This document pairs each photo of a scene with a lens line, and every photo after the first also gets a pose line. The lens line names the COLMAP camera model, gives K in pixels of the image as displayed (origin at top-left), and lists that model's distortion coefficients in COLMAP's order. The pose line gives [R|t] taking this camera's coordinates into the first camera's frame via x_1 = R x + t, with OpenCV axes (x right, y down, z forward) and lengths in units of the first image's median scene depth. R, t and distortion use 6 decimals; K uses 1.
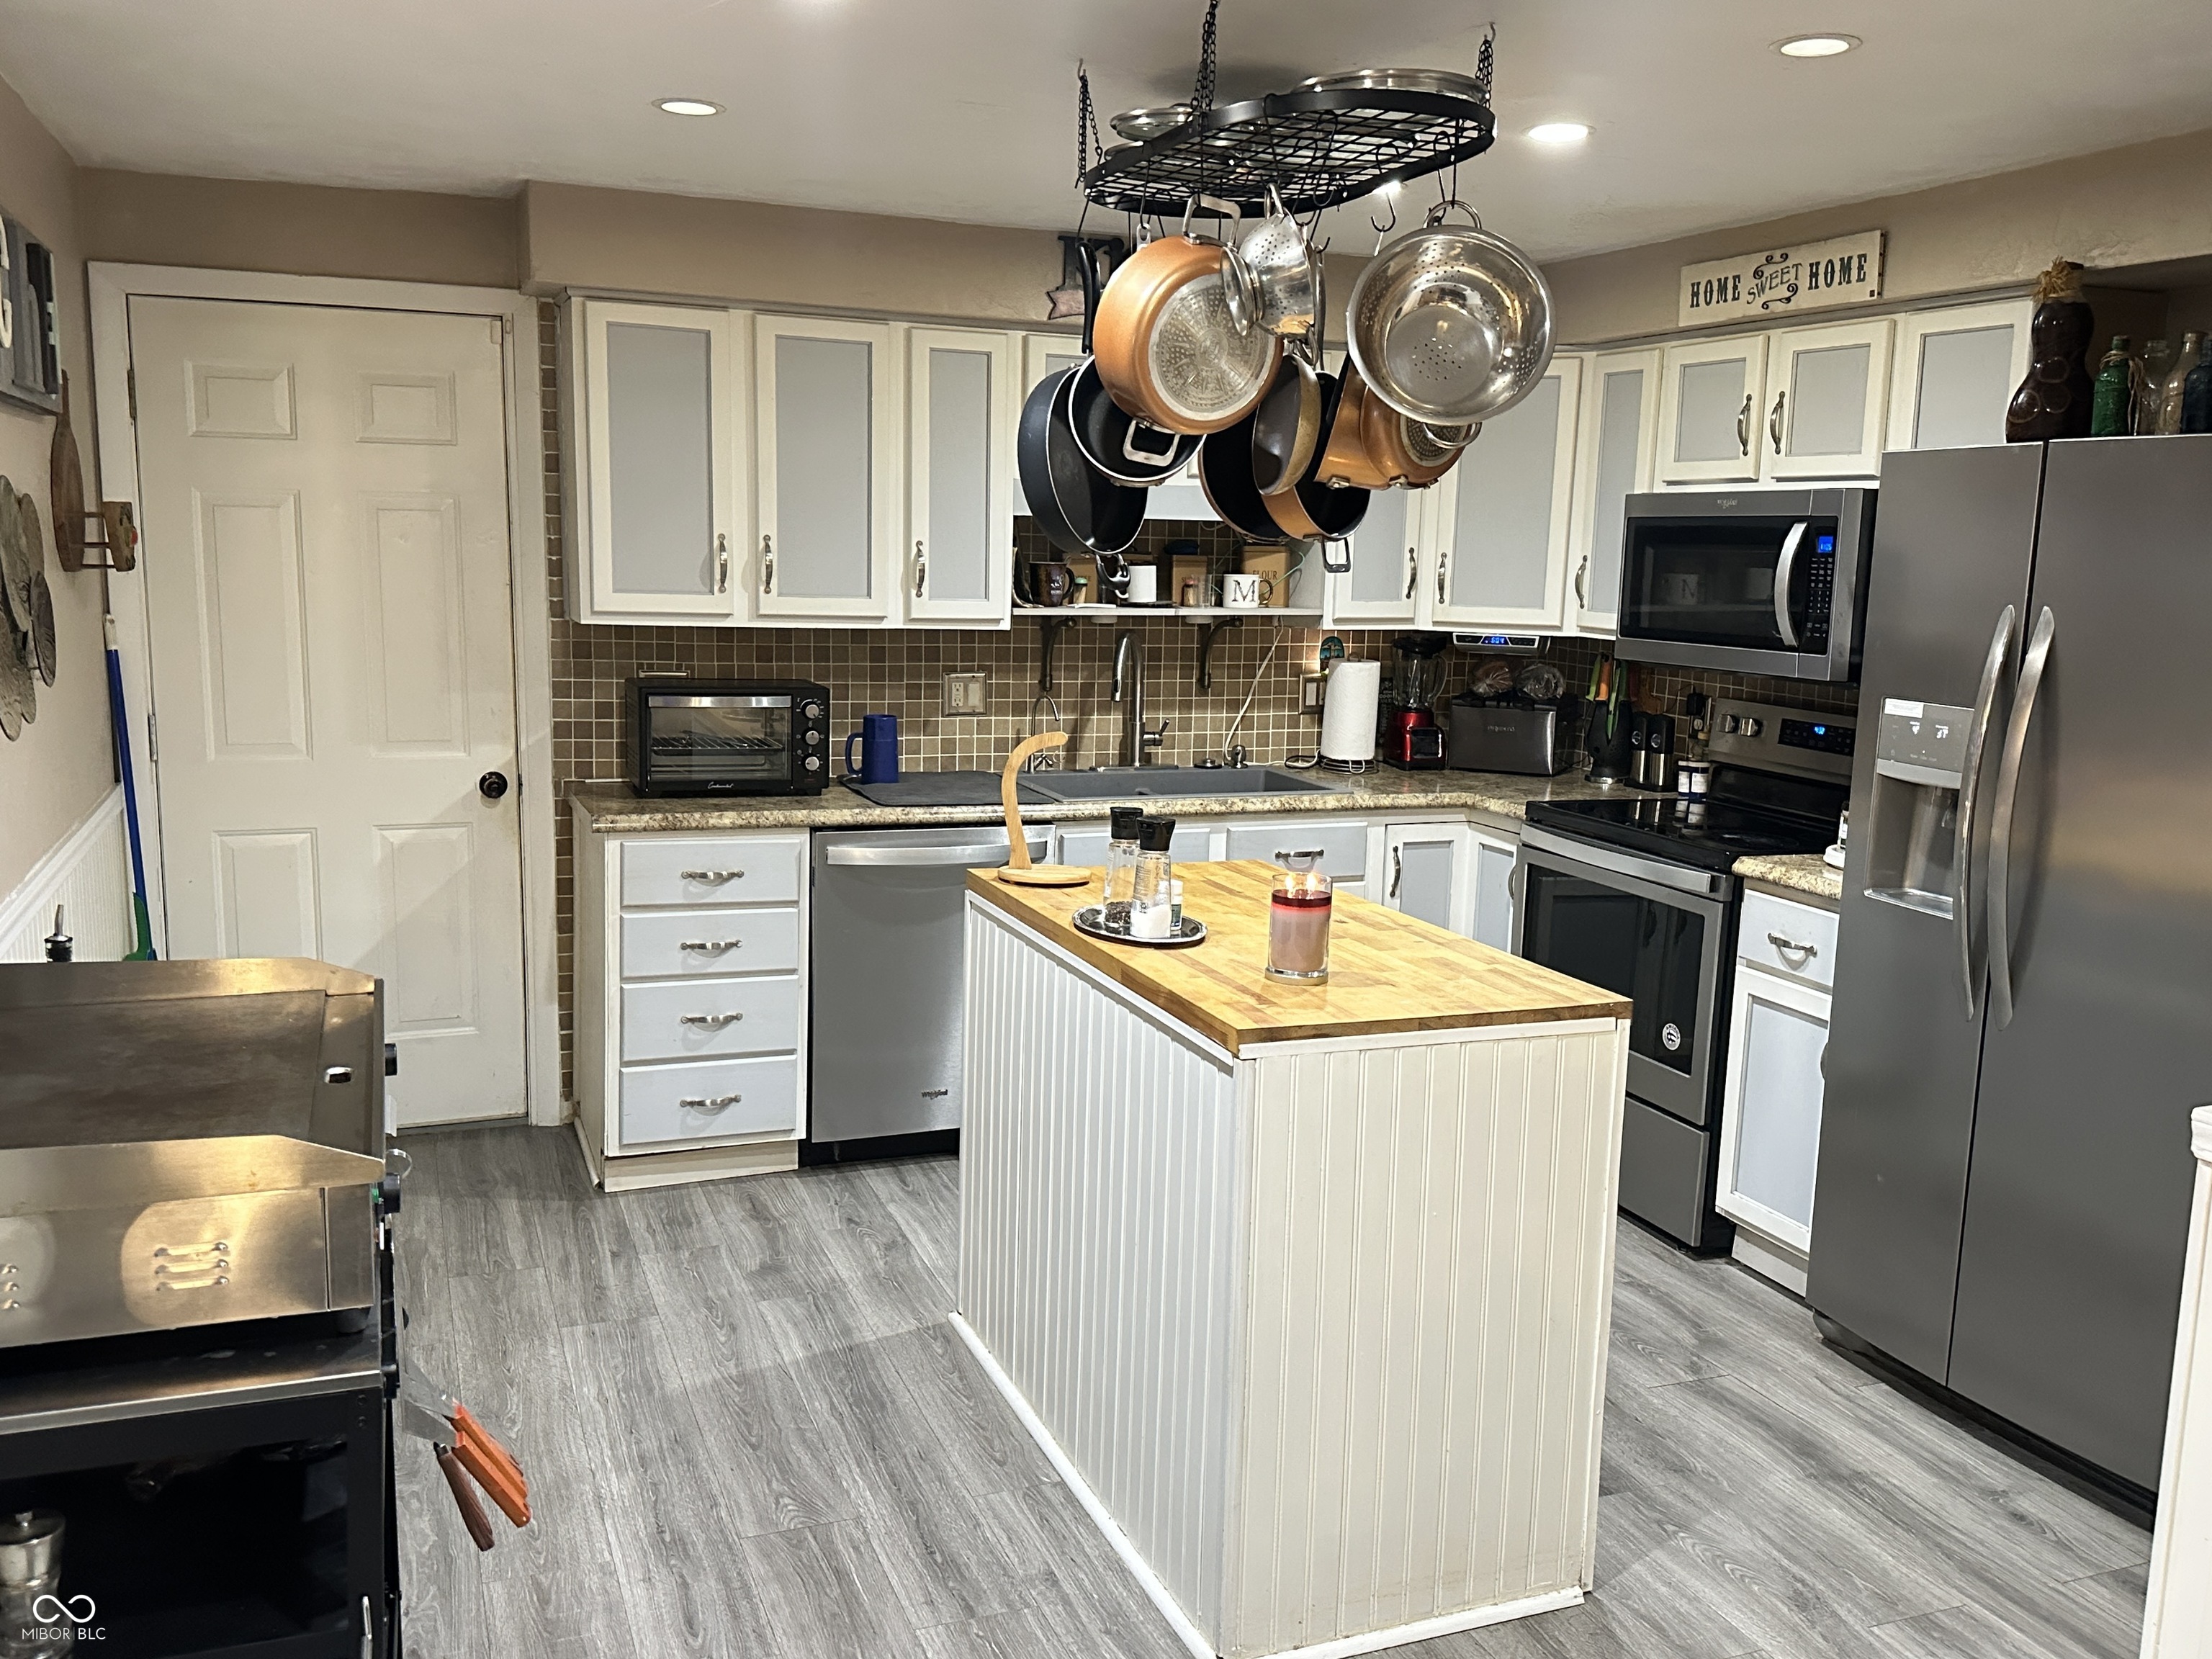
lens RADIAL K [[1854.9, 0, 1106.0], [0, 1854.9, 829.5], [0, 0, 1]] dist [0.177300, -0.338727]
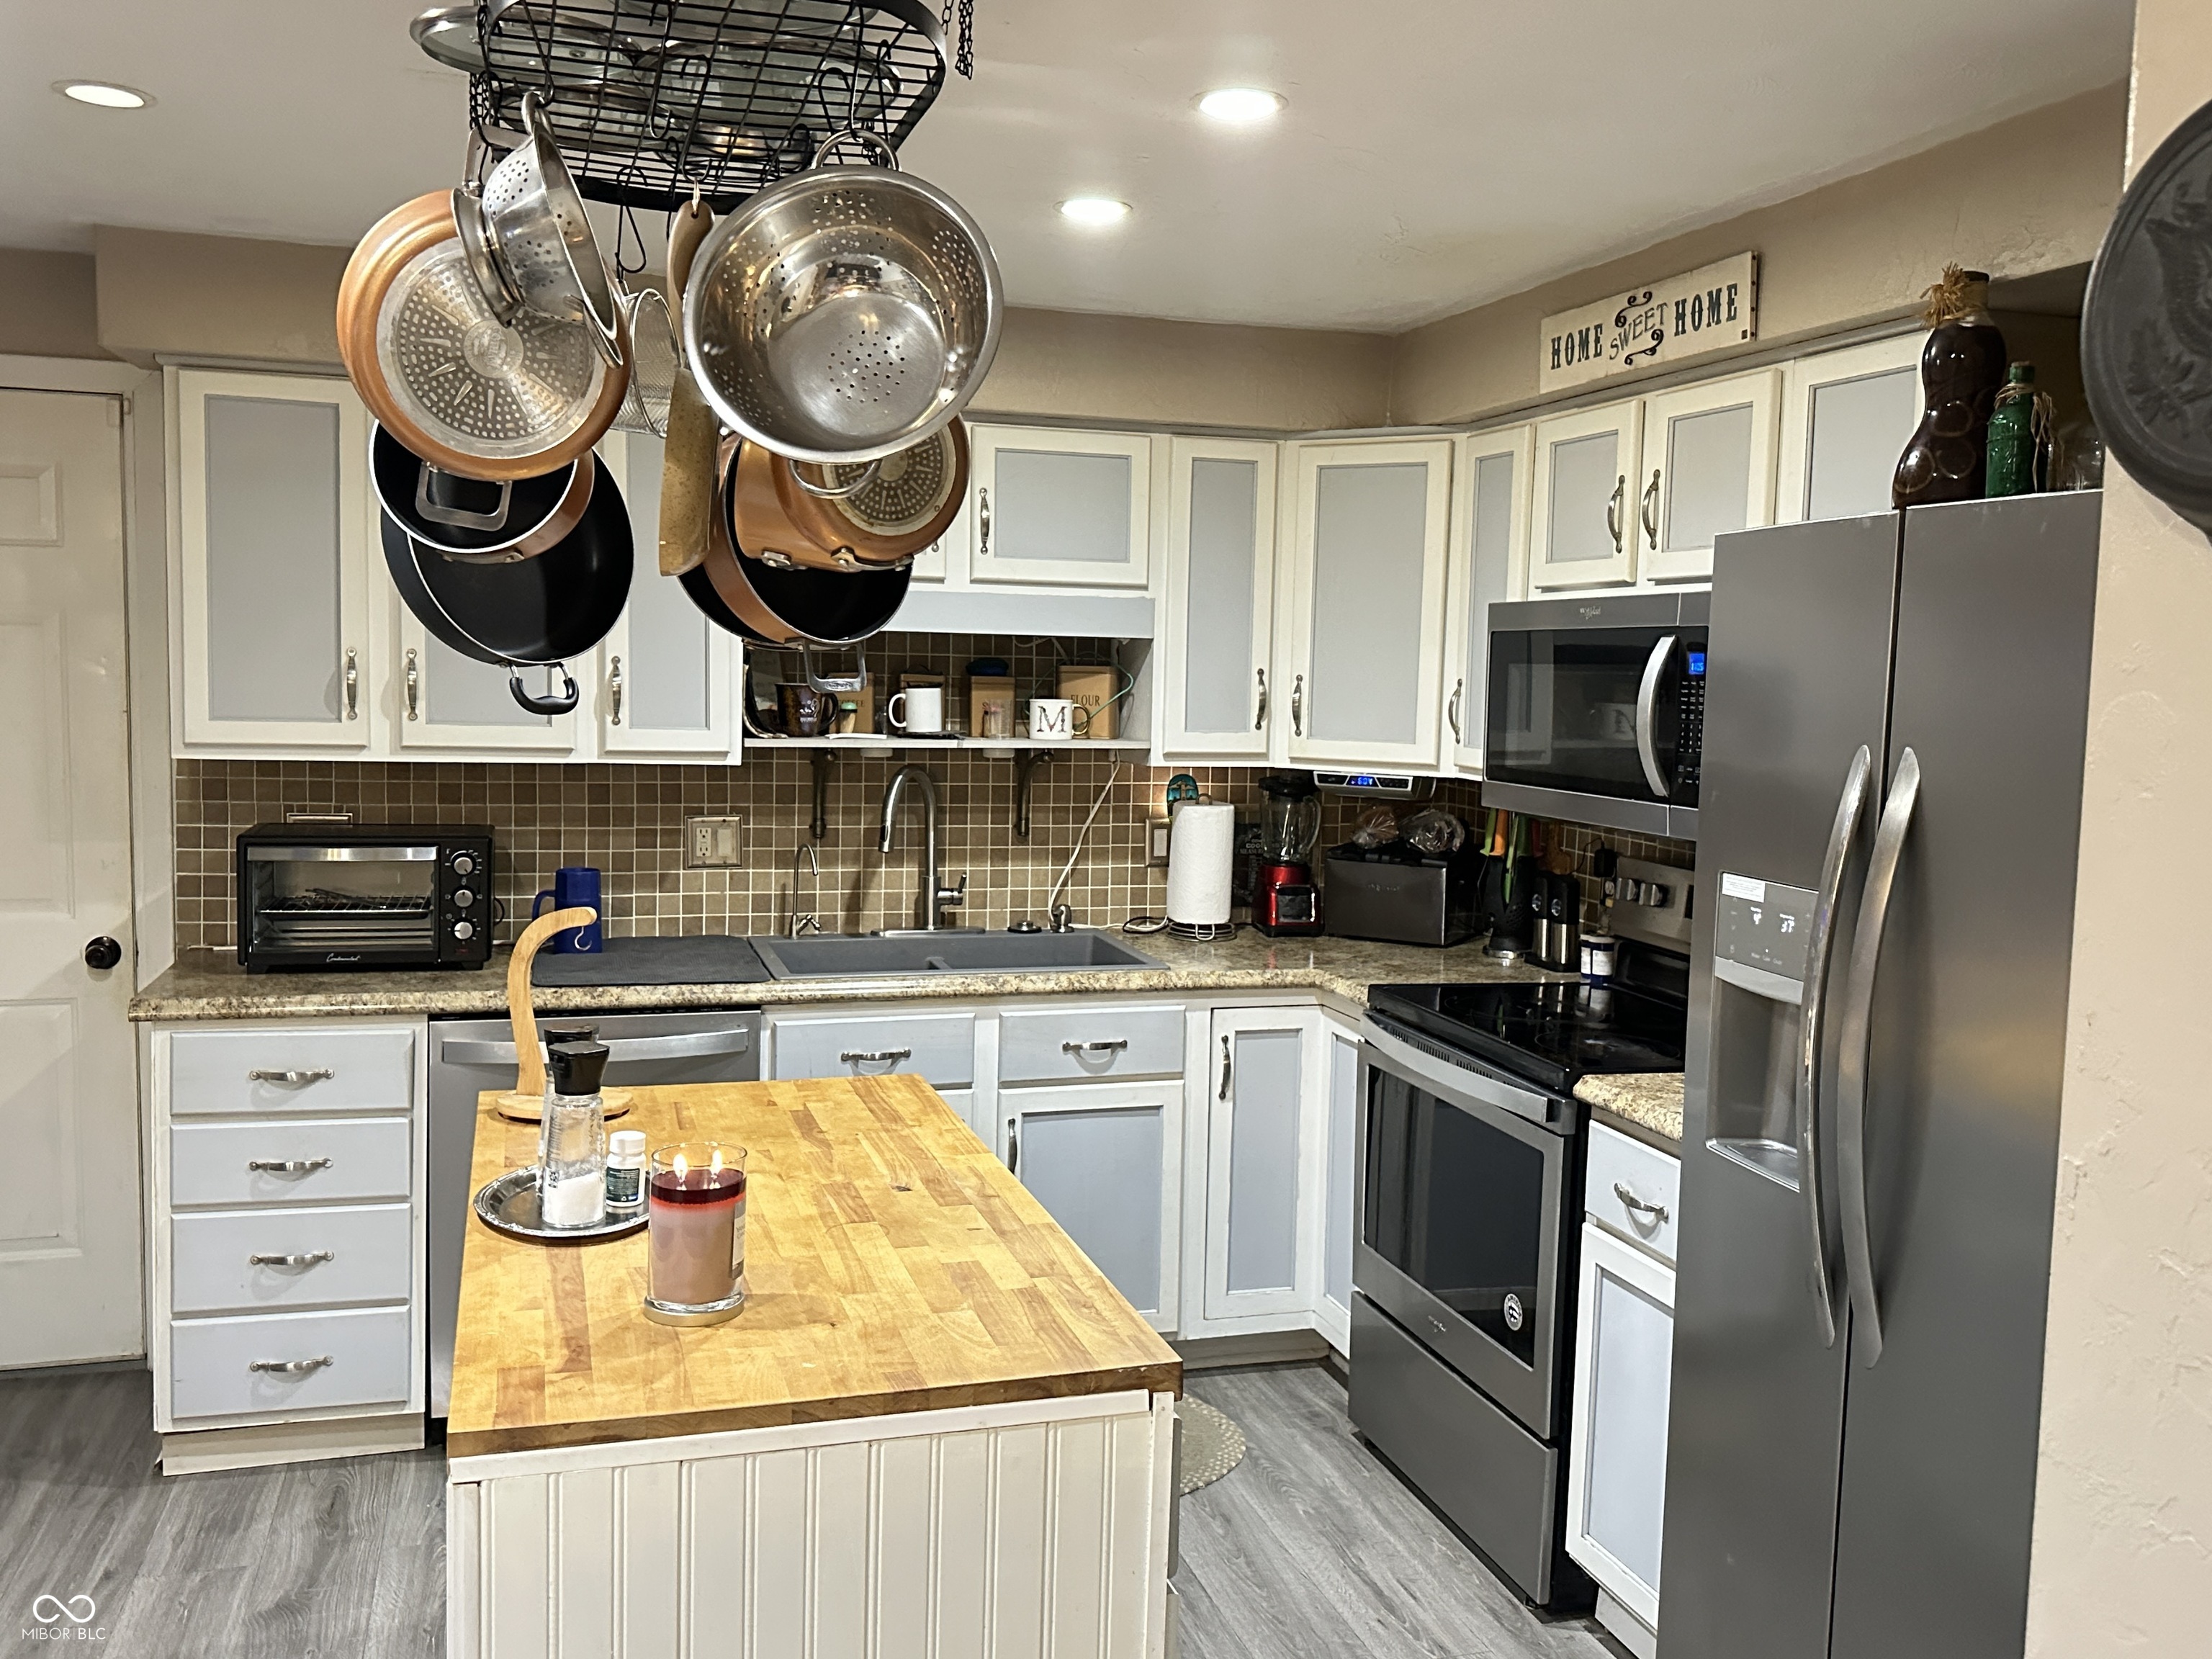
lens RADIAL K [[1850.9, 0, 1114.6], [0, 1850.9, 824.2], [0, 0, 1]] dist [0.158396, -0.262609]
pose [[0.997261, 0.006020, -0.073712, 0.181662], [-0.011241, 0.997440, -0.070618, -0.027159], [0.073098, 0.071253, 0.994776, 0.212682]]
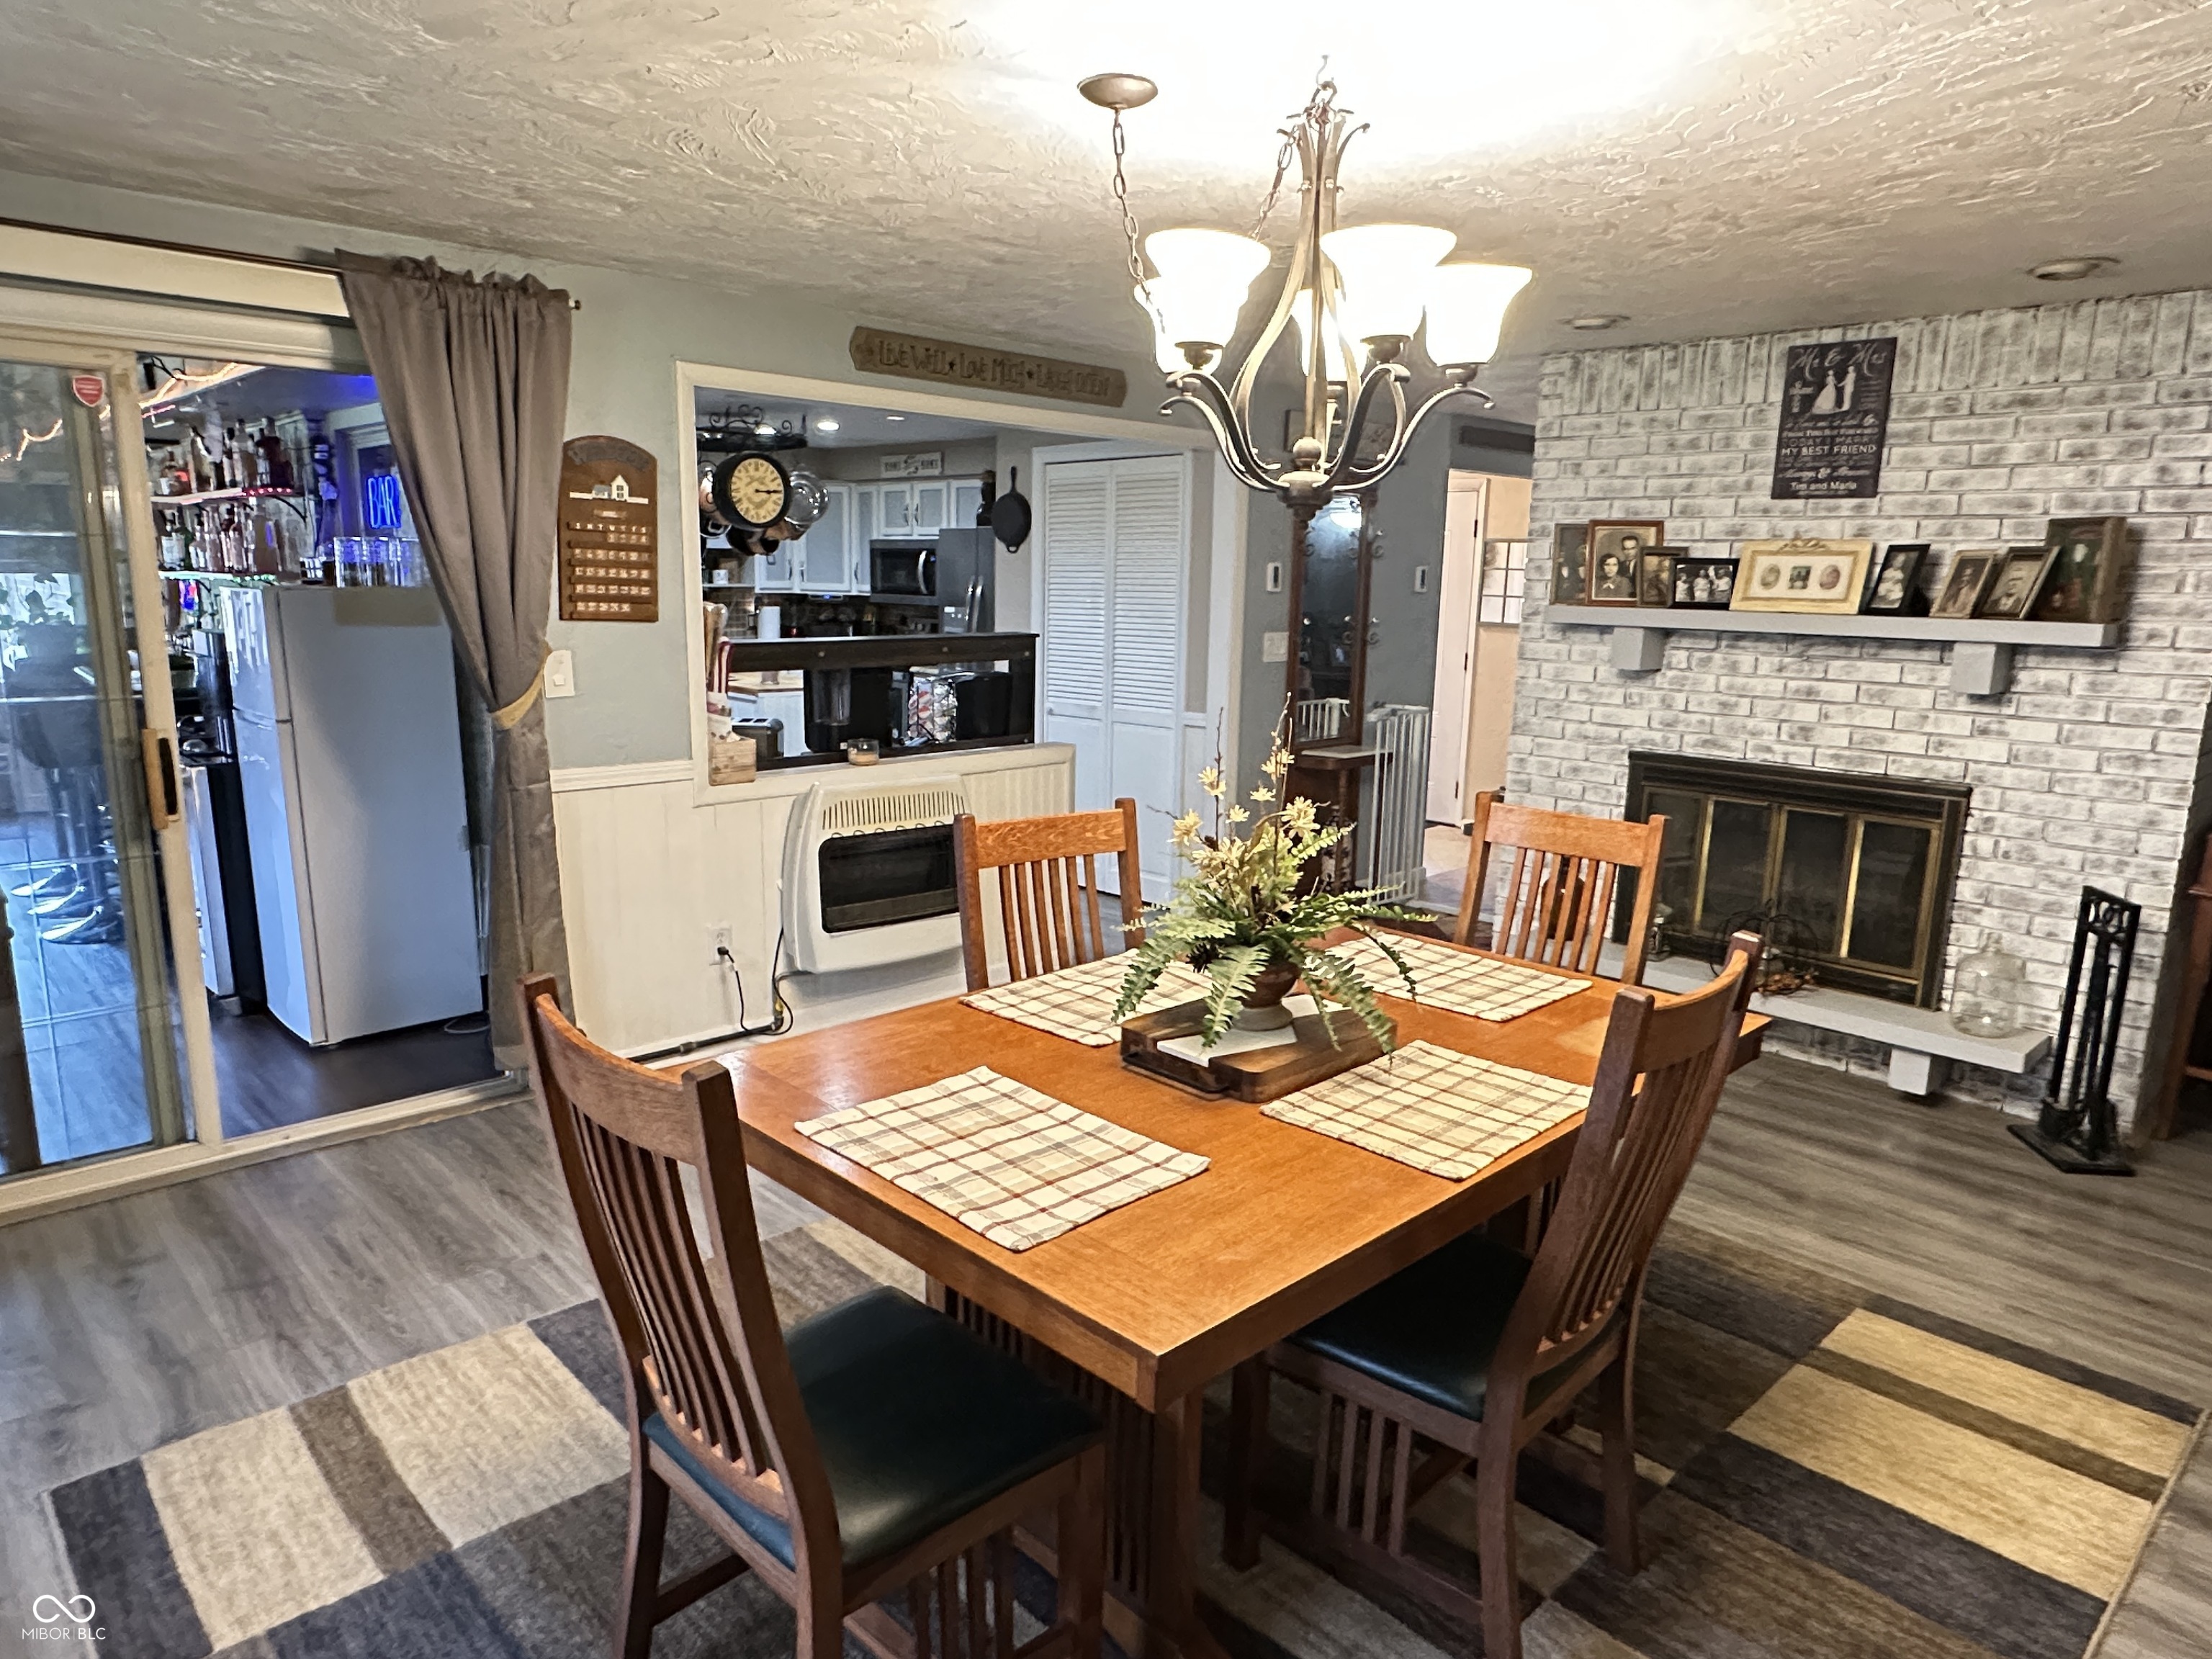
lens RADIAL K [[1386.9, 0, 1108.1], [0, 1386.9, 871.8], [0, 0, 1]] dist [-0.002179, 0.003890]
pose [[0.923881, -0.086068, 0.372876, -0.187465], [0.059738, 0.994871, 0.081626, 0.153854], [-0.377989, -0.053138, 0.924284, -0.989499]]
